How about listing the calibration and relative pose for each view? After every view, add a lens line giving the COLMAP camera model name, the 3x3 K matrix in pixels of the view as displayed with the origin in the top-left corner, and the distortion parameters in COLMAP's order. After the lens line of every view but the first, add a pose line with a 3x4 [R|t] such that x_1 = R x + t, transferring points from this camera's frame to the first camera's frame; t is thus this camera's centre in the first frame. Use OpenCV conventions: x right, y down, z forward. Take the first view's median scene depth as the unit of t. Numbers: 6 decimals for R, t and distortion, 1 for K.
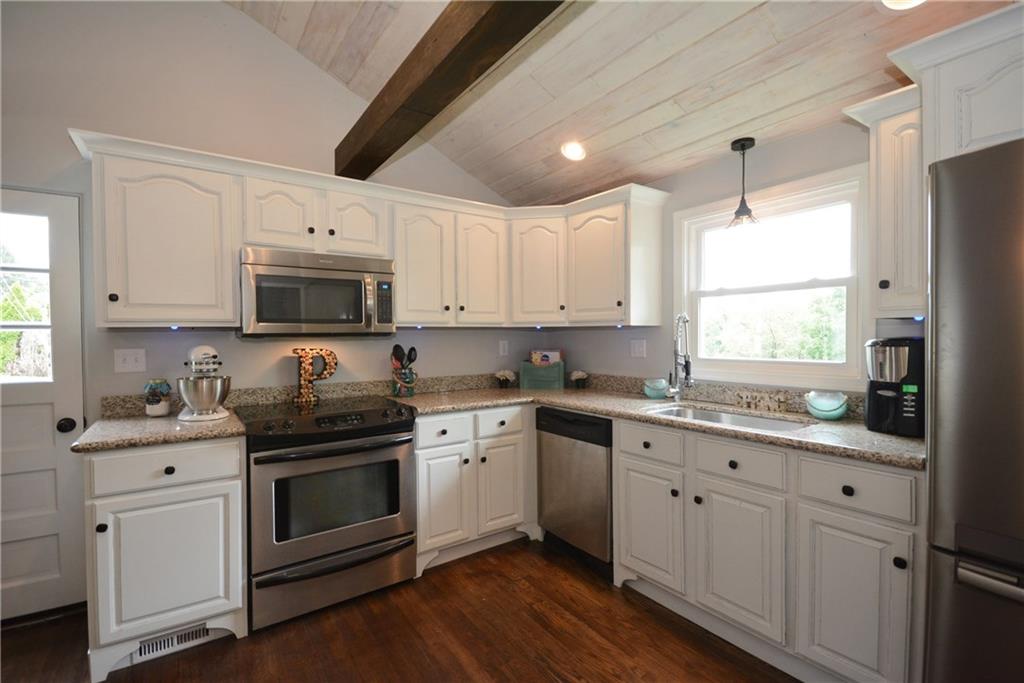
lens RADIAL K [[455.8, 0, 516.7], [0, 455.8, 341.9], [0, 0, 1]] dist [-0.003932, -0.000115]
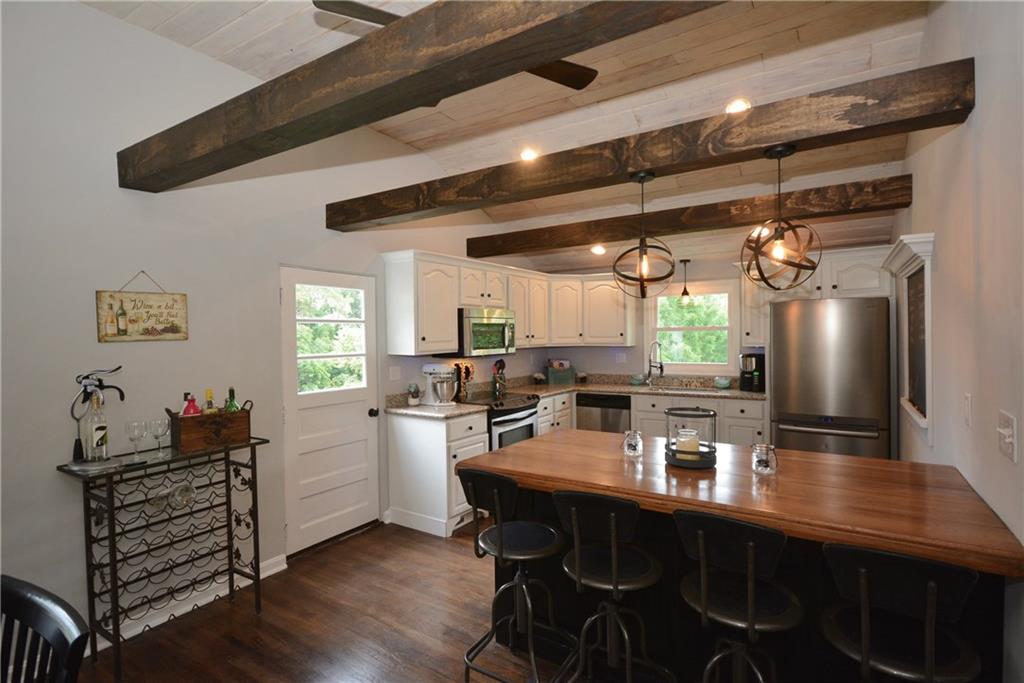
lens RADIAL K [[502.3, 0, 513.1], [0, 502.3, 344.4], [0, 0, 1]] dist [0.004358, 0.000077]
pose [[0.928320, -0.011869, 0.371592, -0.962538], [0.010455, 0.999928, 0.005820, -0.062174], [-0.371635, -0.001518, 0.928378, -0.747821]]
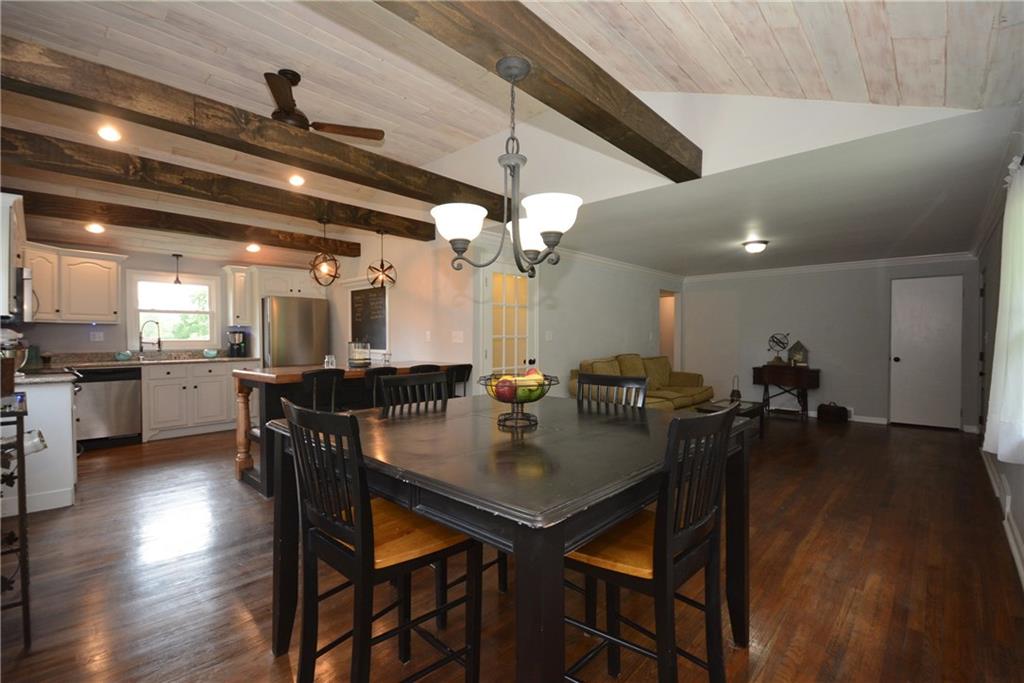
lens RADIAL K [[455.8, 0, 516.1], [0, 455.8, 343.5], [0, 0, 1]] dist [-0.003932, -0.000115]
pose [[-0.197601, -0.003323, 0.980277, -2.078310], [0.015011, 0.999867, 0.006415, 0.062690], [-0.980168, 0.015982, -0.197525, -0.311853]]
